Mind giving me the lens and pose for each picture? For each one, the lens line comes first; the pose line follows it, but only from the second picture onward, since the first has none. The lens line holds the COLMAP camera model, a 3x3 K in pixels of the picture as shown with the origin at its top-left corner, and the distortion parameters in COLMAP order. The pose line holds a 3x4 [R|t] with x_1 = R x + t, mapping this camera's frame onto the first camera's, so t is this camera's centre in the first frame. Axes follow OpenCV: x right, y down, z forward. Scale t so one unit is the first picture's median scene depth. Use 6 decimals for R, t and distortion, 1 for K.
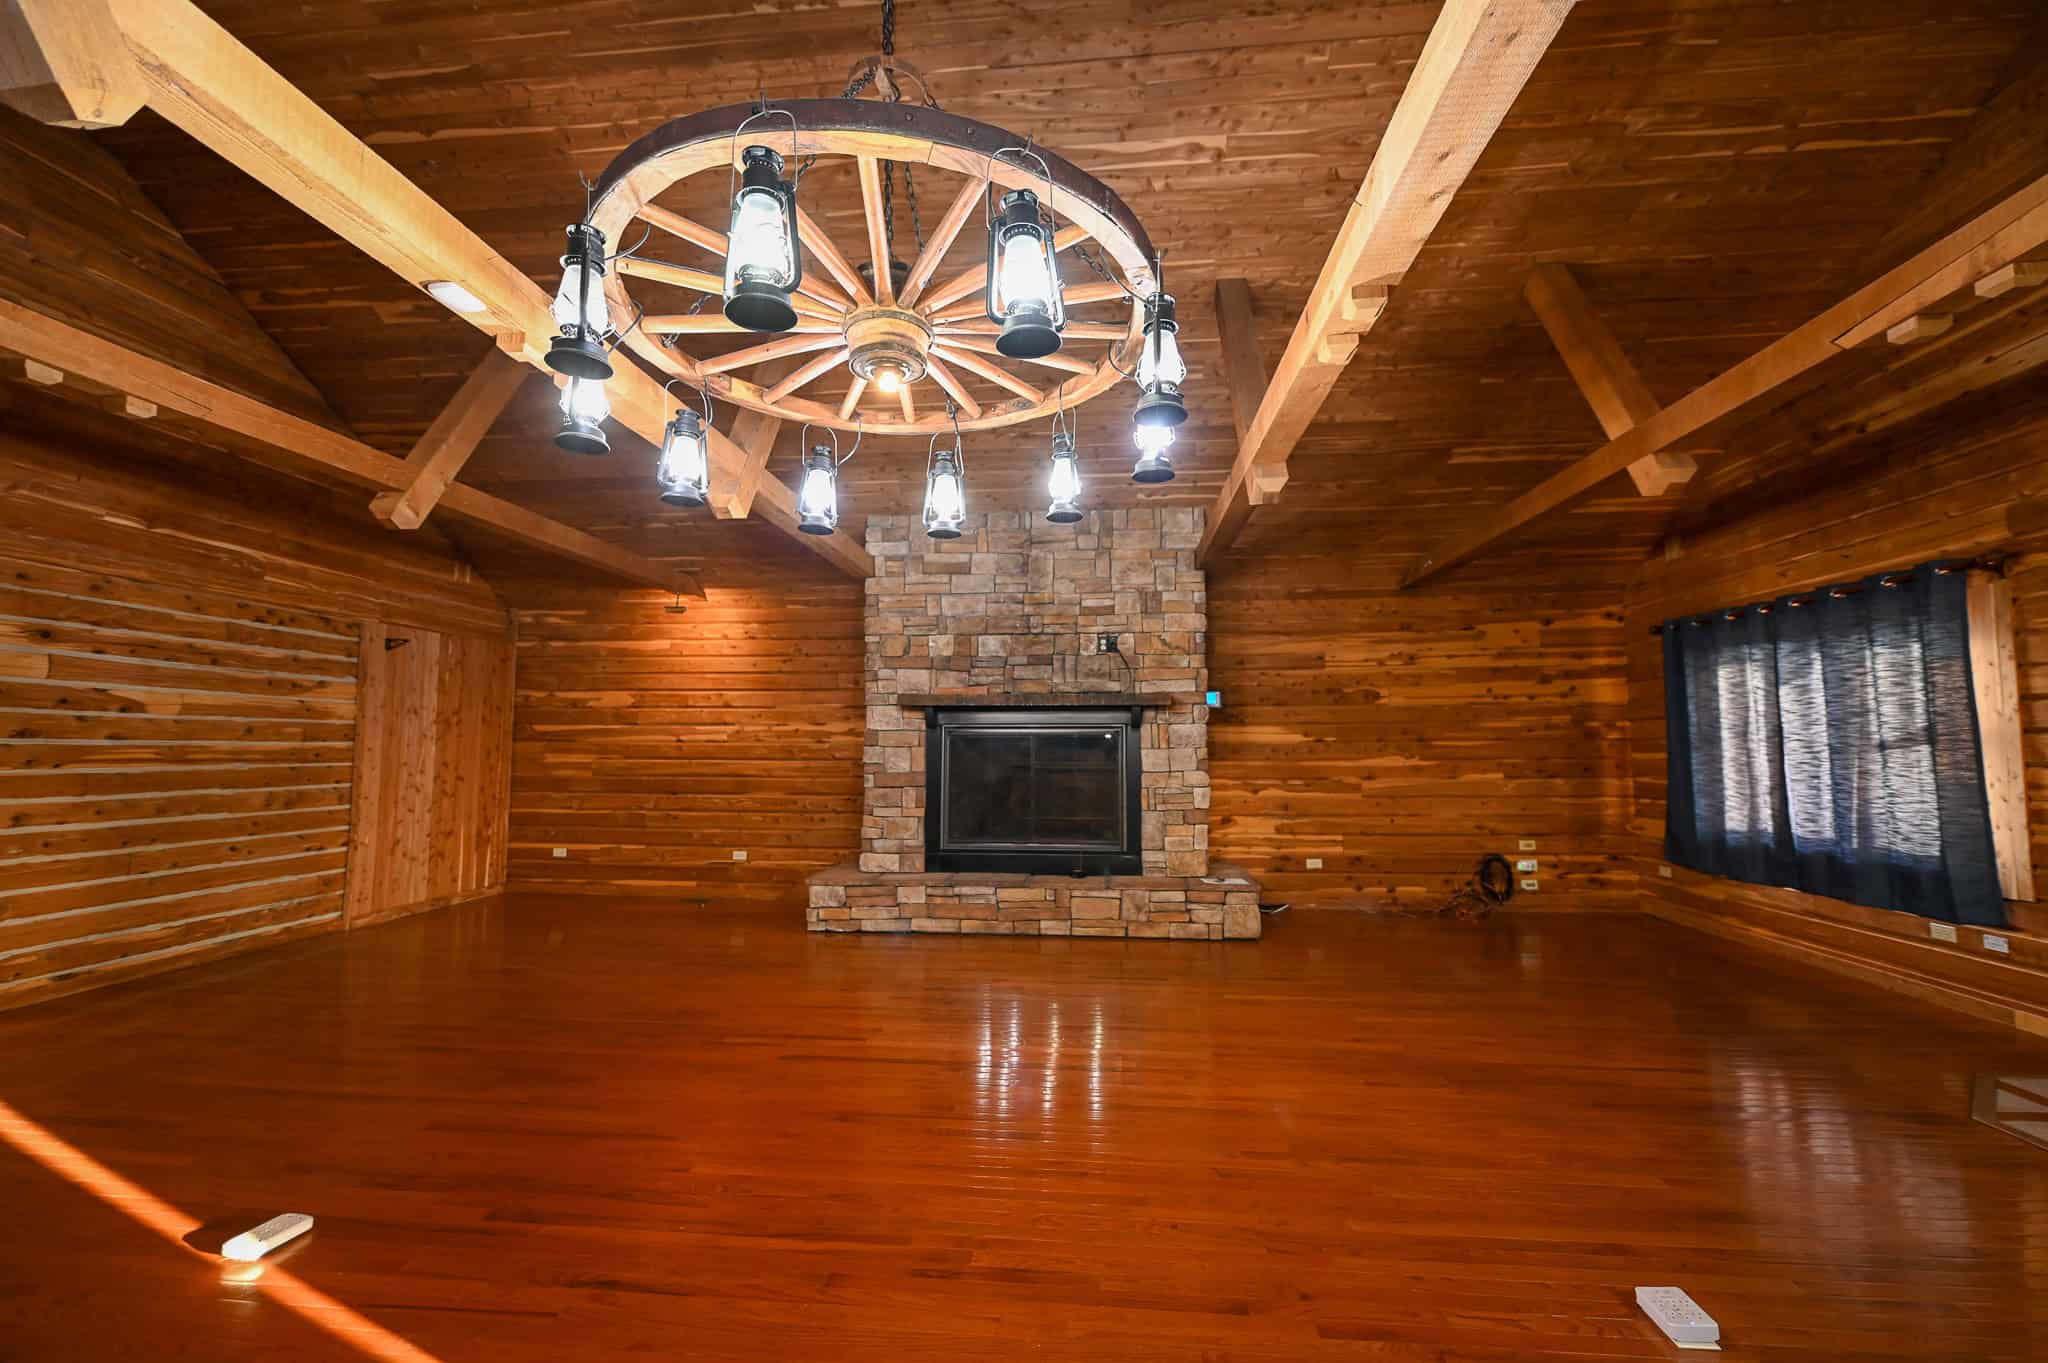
lens RADIAL K [[813.8, 0, 1026.5], [0, 813.8, 686.4], [0, 0, 1]] dist [-0.006658, -0.000454]
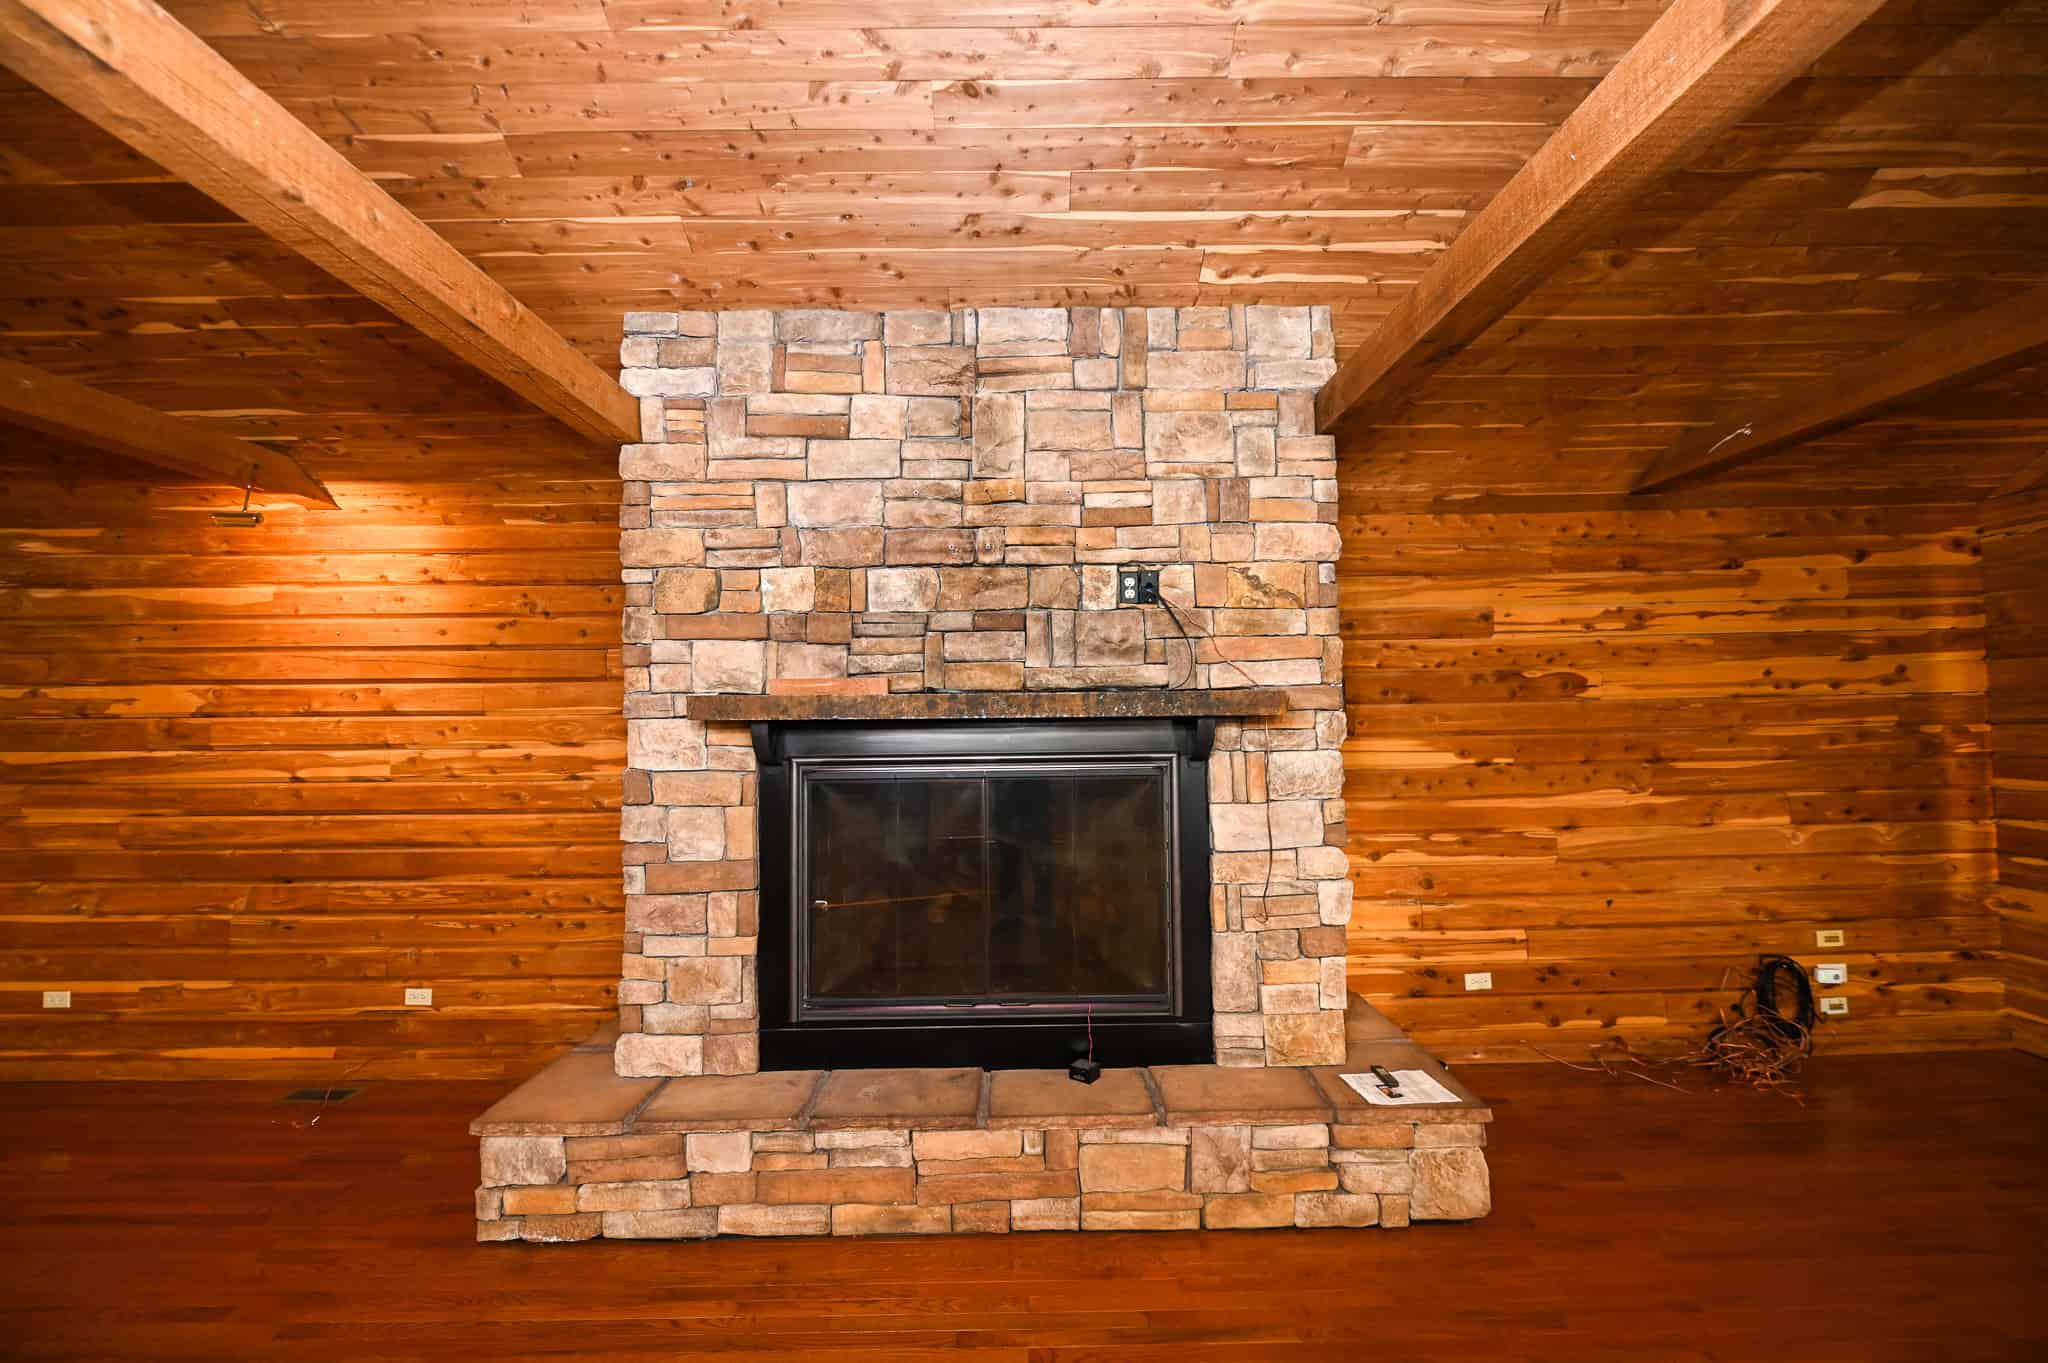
lens RADIAL K [[813.8, 0, 1024.6], [0, 813.8, 687.9], [0, 0, 1]] dist [-0.006658, -0.000454]
pose [[0.994588, -0.010126, 0.103399, -0.018165], [0.005938, 0.999153, 0.040729, -0.012096], [-0.103723, -0.039894, 0.993806, 0.525645]]
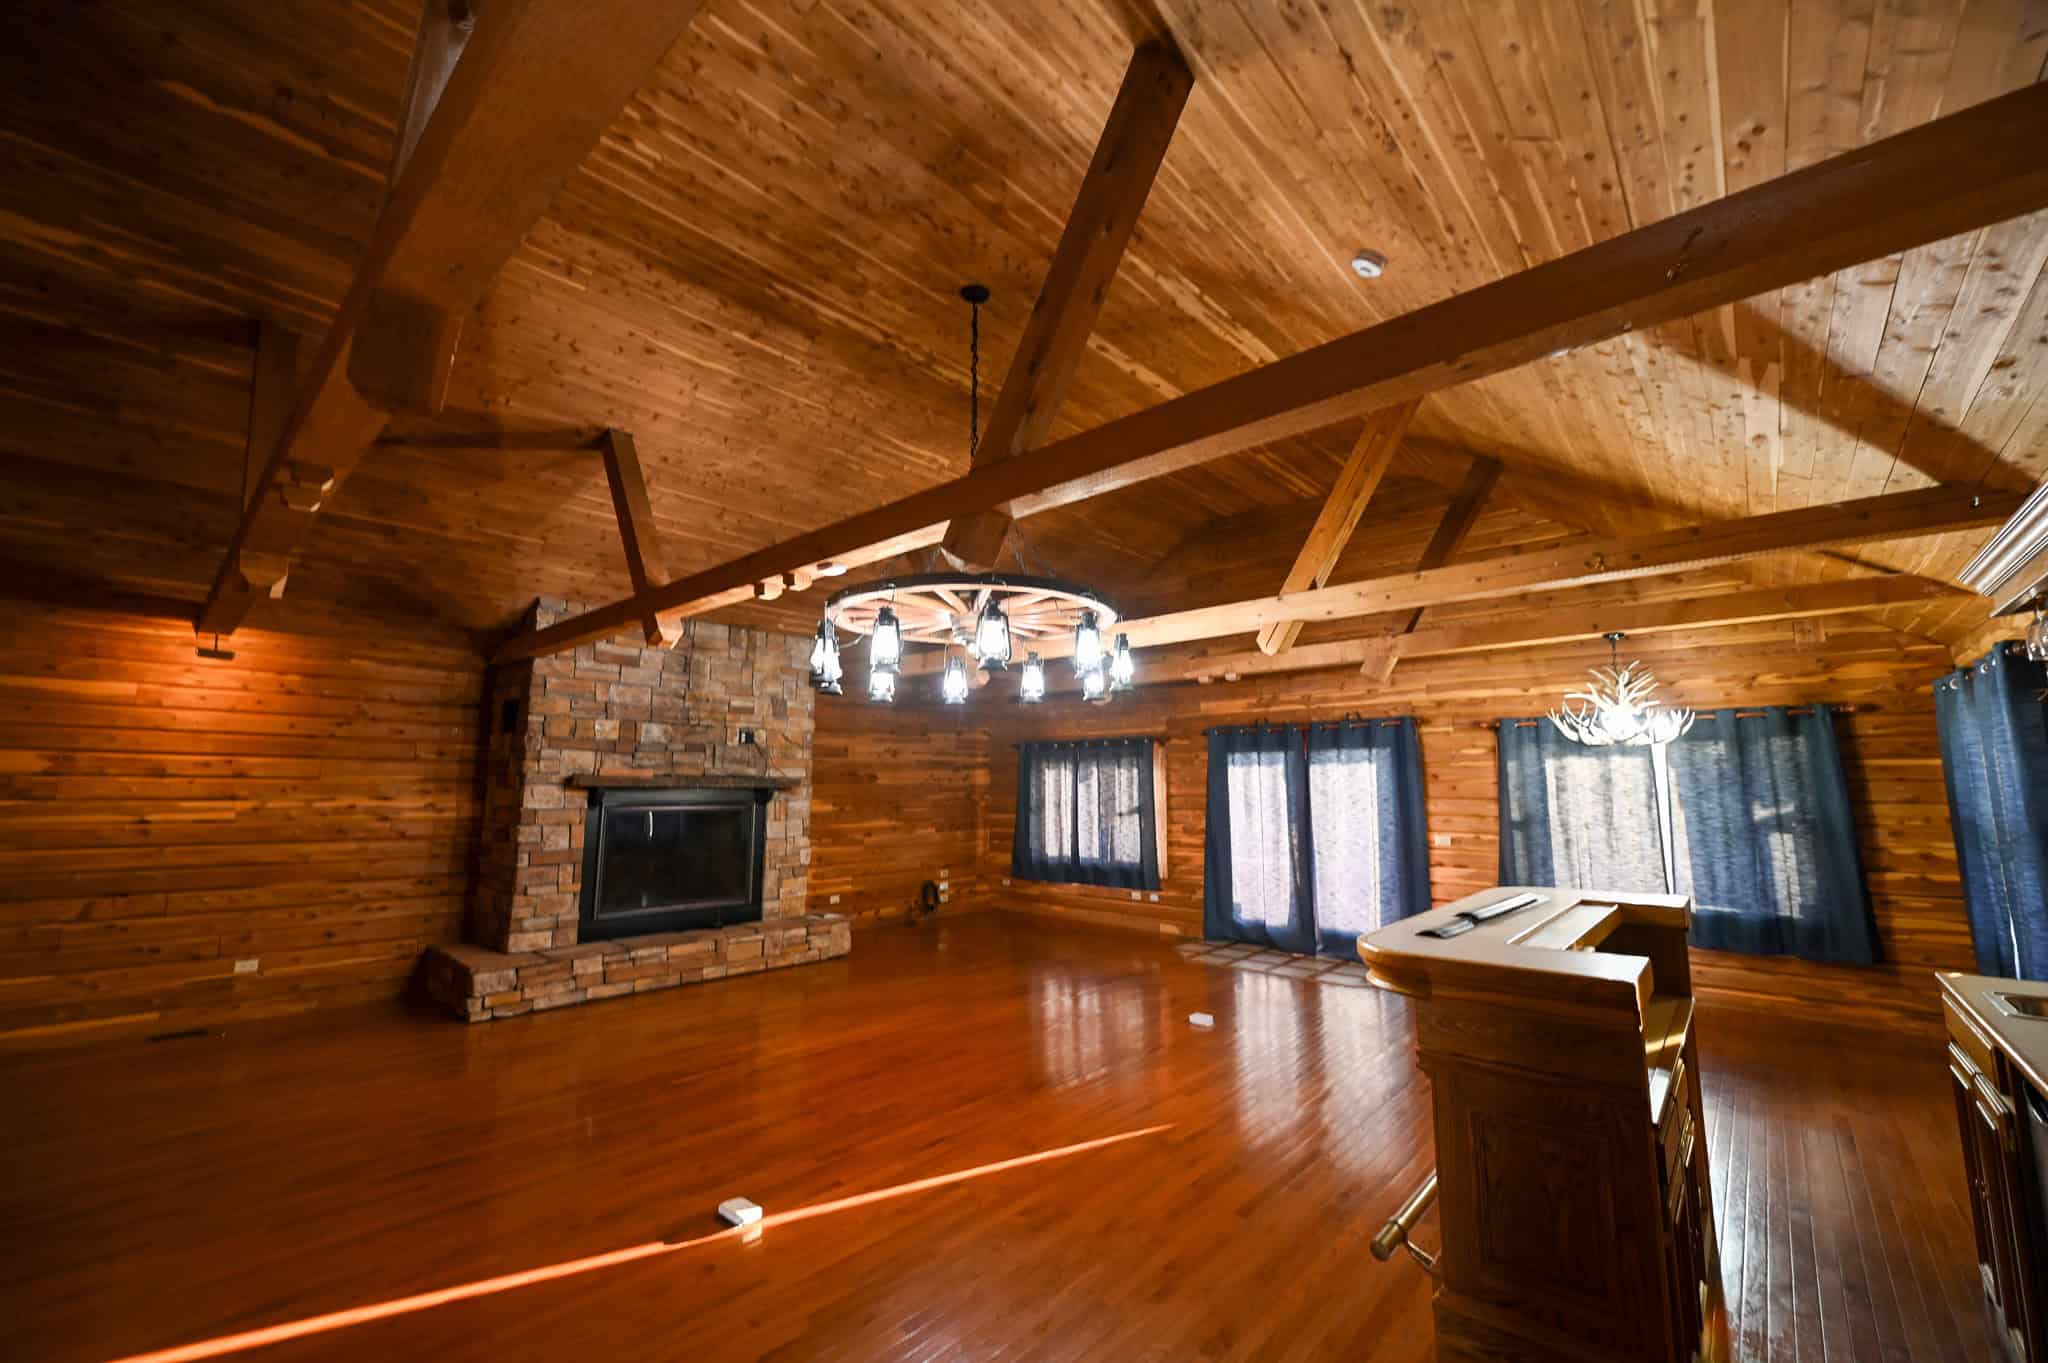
lens RADIAL K [[813.8, 0, 1019.2], [0, 813.8, 674.2], [0, 0, 1]] dist [-0.006658, -0.000454]
pose [[0.598710, 0.113172, 0.792931, -0.656407], [-0.062301, 0.993548, -0.094764, -0.056062], [-0.798540, 0.007336, 0.601898, -0.094335]]
